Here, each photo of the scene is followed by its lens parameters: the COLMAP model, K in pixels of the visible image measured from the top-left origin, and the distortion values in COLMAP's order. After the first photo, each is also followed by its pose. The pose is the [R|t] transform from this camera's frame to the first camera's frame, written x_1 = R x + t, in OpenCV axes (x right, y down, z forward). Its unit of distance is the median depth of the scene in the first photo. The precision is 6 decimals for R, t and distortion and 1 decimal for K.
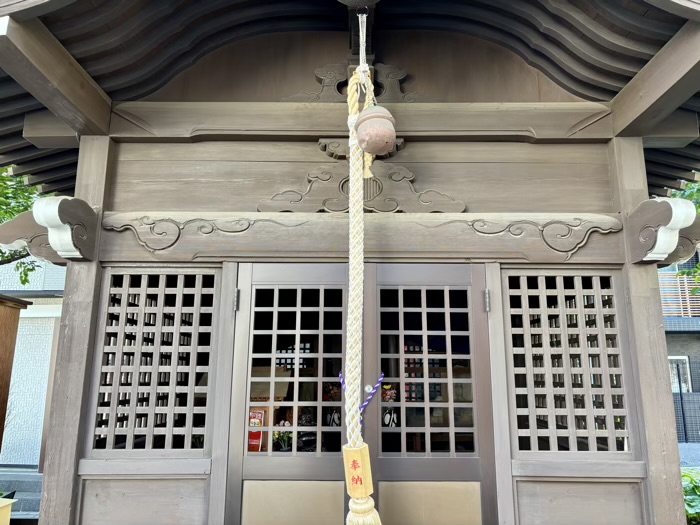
lens RADIAL K [[527.5, 0, 356.0], [0, 527.5, 264.6], [0, 0, 1]] dist [0.038310, -0.022054]
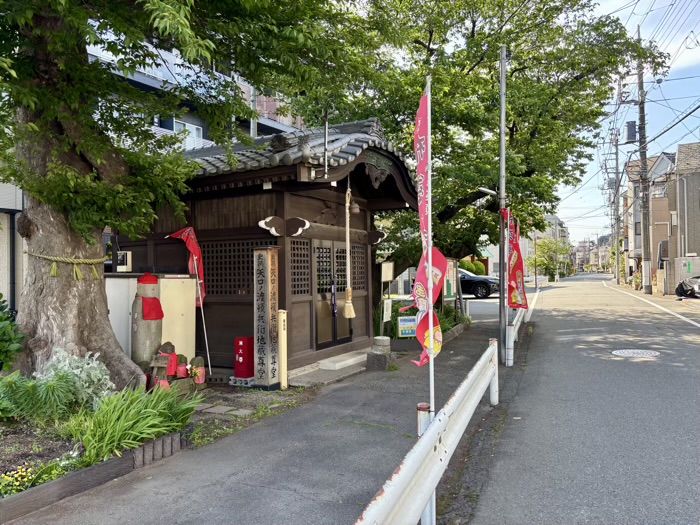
lens RADIAL K [[527.5, 0, 359.6], [0, 527.5, 260.7], [0, 0, 1]] dist [0.038310, -0.022054]
pose [[0.467307, 0.014773, 0.883972, -3.021368], [-0.152840, 0.986156, 0.064318, -0.124703], [-0.870784, -0.165163, 0.463095, -0.798835]]
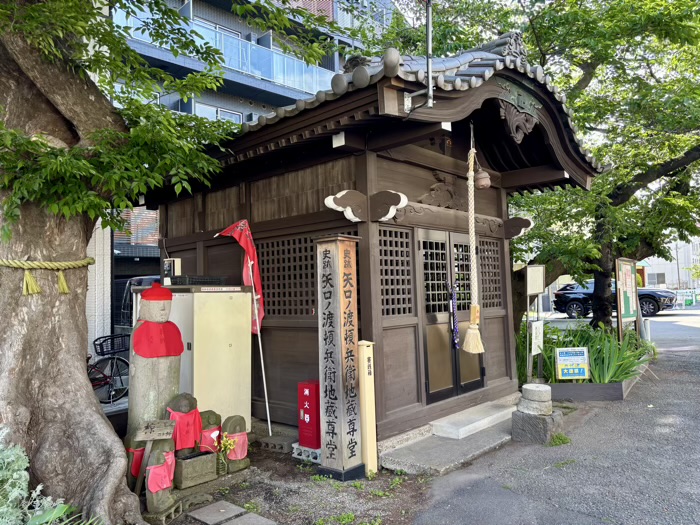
lens RADIAL K [[527.5, 0, 349.2], [0, 527.5, 260.2], [0, 0, 1]] dist [0.038310, -0.022054]
pose [[0.671659, 0.026715, 0.740379, -1.986066], [-0.111204, 0.991663, 0.065100, 0.018637], [-0.732467, -0.126058, 0.669030, -0.225787]]
